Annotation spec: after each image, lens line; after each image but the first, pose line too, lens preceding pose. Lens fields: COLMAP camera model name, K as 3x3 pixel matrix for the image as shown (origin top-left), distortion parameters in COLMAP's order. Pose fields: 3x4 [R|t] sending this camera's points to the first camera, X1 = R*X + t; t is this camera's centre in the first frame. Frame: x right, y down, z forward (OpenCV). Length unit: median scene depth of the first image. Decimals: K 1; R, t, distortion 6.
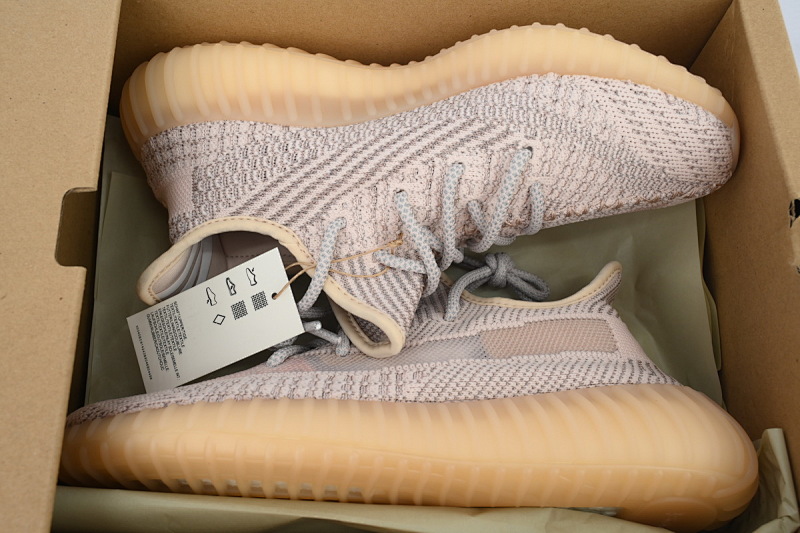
lens RADIAL K [[644.8, 0, 400.0], [0, 644.8, 266.5], [0, 0, 1]] dist [-0.000750, -0.000393]
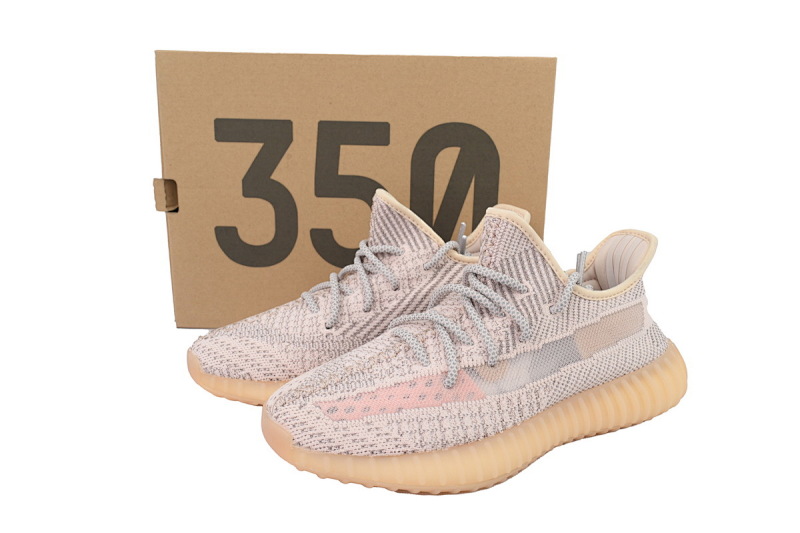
lens RADIAL K [[692.2, 0, 400.0], [0, 692.2, 266.5], [0, 0, 1]] dist [0.000112, -0.000016]
pose [[-0.977332, 0.196273, -0.079369, 0.127784], [-0.193172, -0.980128, -0.045093, 0.022009], [-0.086642, -0.028739, 0.995825, -0.826598]]
